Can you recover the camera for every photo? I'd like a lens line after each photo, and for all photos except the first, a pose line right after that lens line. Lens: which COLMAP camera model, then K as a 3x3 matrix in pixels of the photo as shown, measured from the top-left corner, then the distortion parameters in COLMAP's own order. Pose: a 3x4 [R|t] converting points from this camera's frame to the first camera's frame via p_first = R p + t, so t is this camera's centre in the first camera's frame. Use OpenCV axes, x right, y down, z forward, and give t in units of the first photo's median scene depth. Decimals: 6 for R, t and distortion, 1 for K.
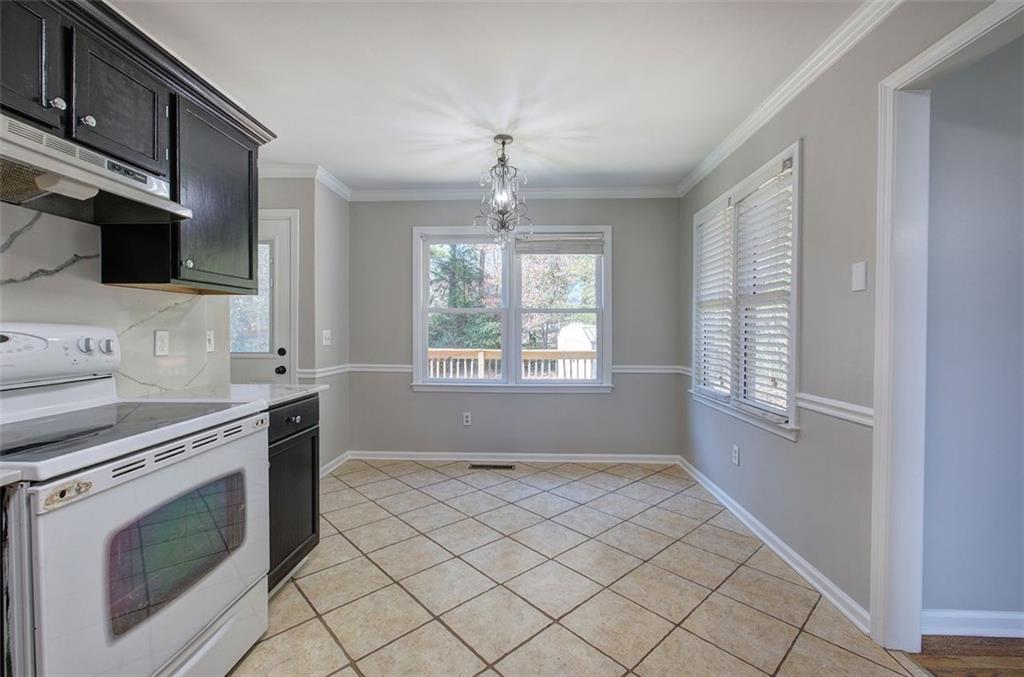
lens RADIAL K [[432.7, 0, 510.9], [0, 432.7, 334.5], [0, 0, 1]] dist [-0.004058, -0.000321]
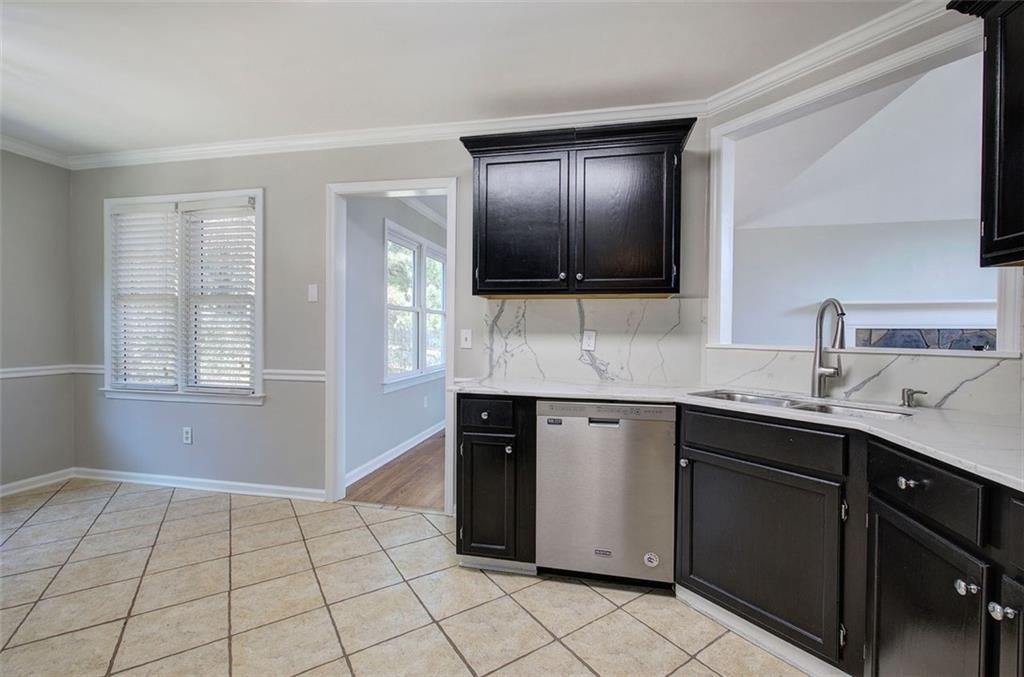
lens RADIAL K [[432.7, 0, 505.2], [0, 432.7, 332.6], [0, 0, 1]] dist [-0.004058, -0.000321]
pose [[0.178108, -0.004378, 0.984001, -0.332477], [0.001002, 0.999990, 0.004268, 0.005308], [-0.984010, 0.000226, 0.178111, -0.010342]]
